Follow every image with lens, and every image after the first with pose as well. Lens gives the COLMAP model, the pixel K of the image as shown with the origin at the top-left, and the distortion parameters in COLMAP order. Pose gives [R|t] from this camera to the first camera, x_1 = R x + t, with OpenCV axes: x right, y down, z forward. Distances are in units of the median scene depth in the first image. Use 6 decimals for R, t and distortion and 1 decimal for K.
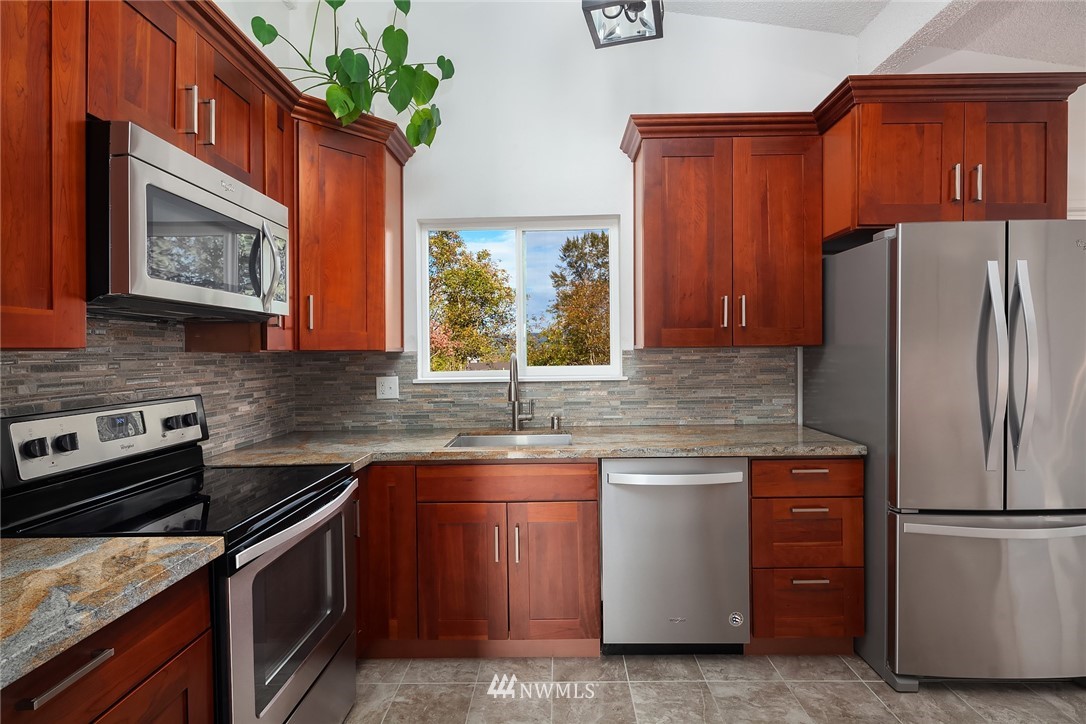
lens RADIAL K [[532.1, 0, 545.7], [0, 532.1, 355.4], [0, 0, 1]] dist [0.003743, -0.004577]
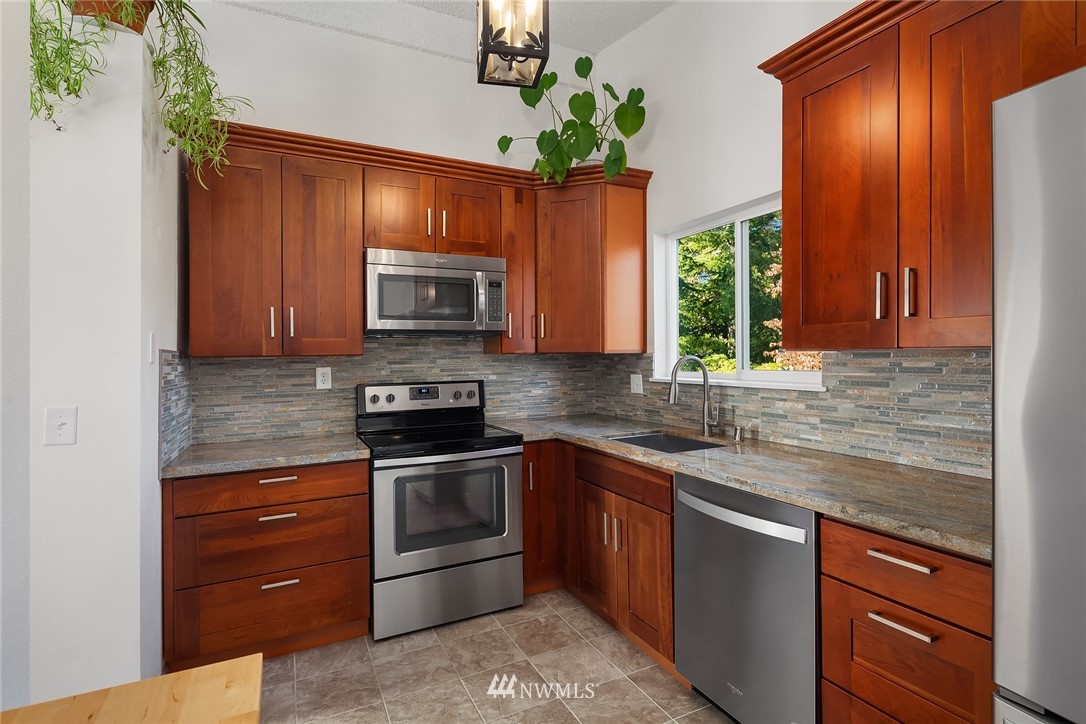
lens RADIAL K [[532.1, 0, 545.2], [0, 532.1, 354.2], [0, 0, 1]] dist [0.003743, -0.004577]
pose [[0.466168, 0.006970, -0.884669, 0.768156], [0.001044, 0.999964, 0.008429, -0.016981], [0.884695, -0.004852, 0.466144, 0.345577]]
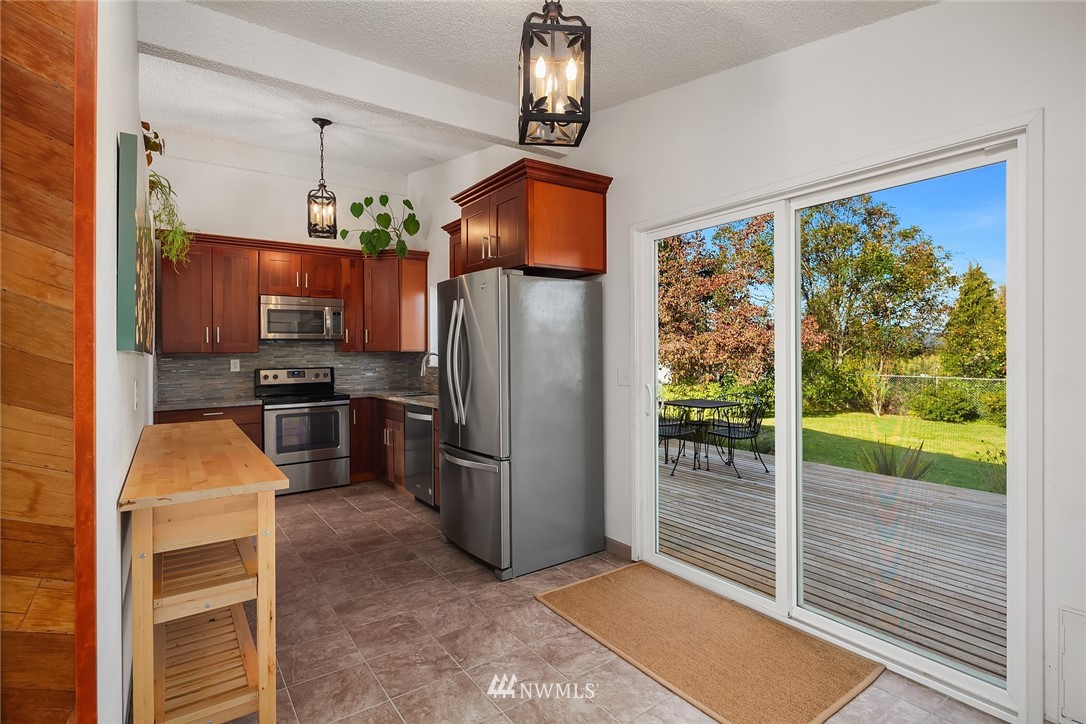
lens RADIAL K [[532.1, 0, 546.8], [0, 532.1, 353.9], [0, 0, 1]] dist [0.003743, -0.004577]
pose [[0.601630, 0.008915, -0.798725, 1.996759], [-0.000008, 0.999938, 0.011155, -0.023806], [0.798775, -0.006704, 0.601593, 0.167502]]
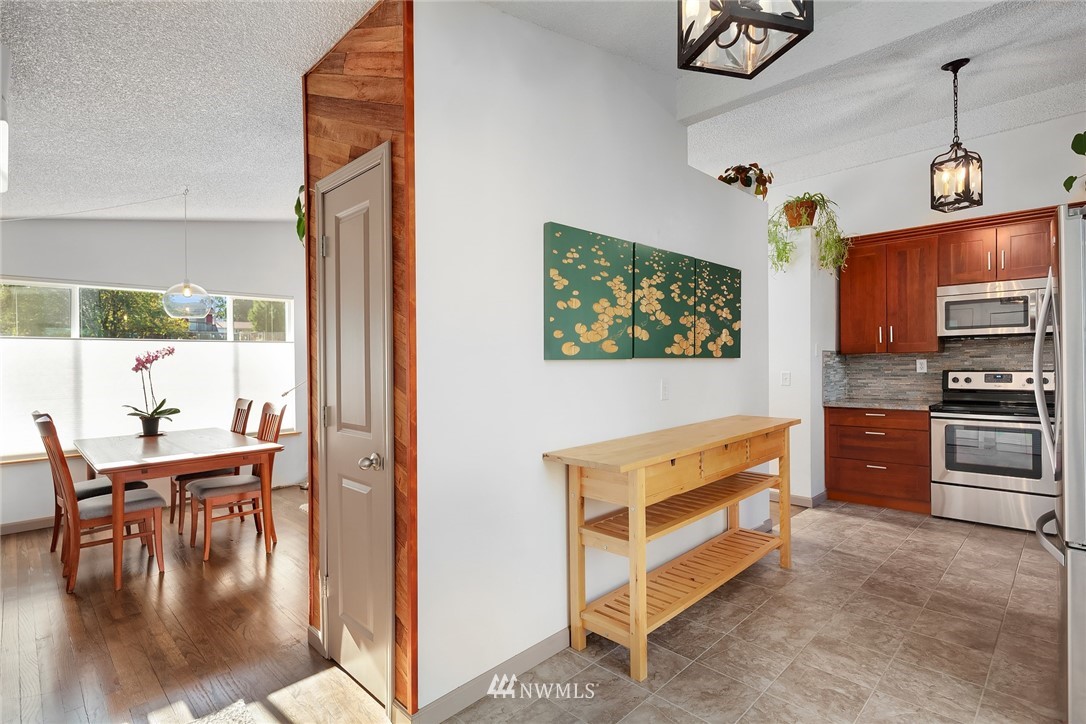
lens RADIAL K [[532.1, 0, 547.6], [0, 532.1, 360.7], [0, 0, 1]] dist [0.003743, -0.004577]
pose [[-0.684433, 0.026364, -0.728599, 1.919089], [0.021055, 0.999644, 0.016393, -0.034946], [0.728772, -0.004121, -0.684744, 0.829336]]
